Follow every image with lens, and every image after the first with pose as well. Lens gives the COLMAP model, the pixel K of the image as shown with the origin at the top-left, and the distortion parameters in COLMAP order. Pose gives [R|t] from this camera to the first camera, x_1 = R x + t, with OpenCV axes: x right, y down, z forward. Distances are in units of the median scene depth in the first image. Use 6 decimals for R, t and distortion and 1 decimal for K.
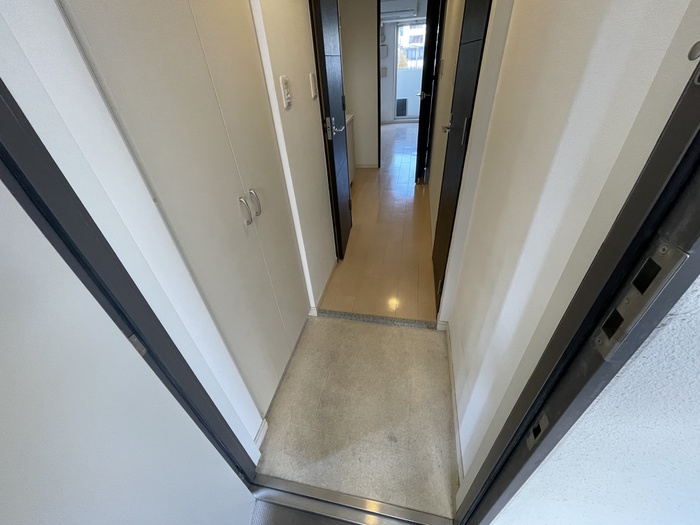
lens RADIAL K [[280.5, 0, 350.0], [0, 280.5, 262.5], [0, 0, 1]] dist [0.001409, 0.000201]
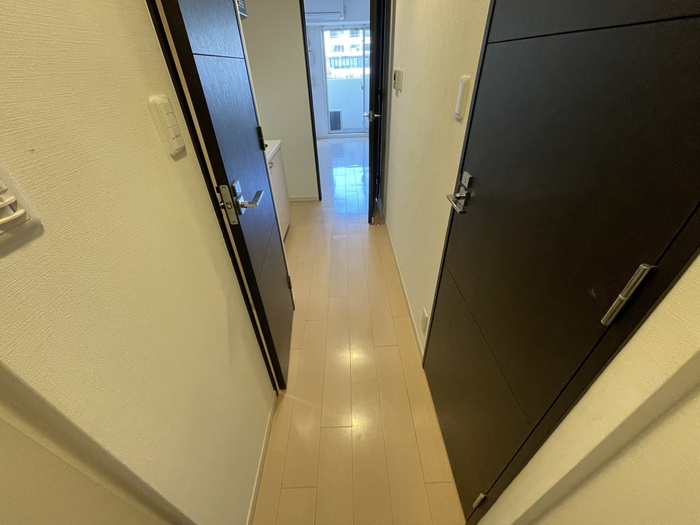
lens RADIAL K [[280.5, 0, 350.0], [0, 280.5, 262.5], [0, 0, 1]] dist [0.001409, 0.000201]
pose [[0.974781, -0.096130, 0.201397, 0.006281], [0.099689, 0.994990, -0.007581, -0.113531], [-0.199659, 0.027467, 0.979480, 0.157201]]
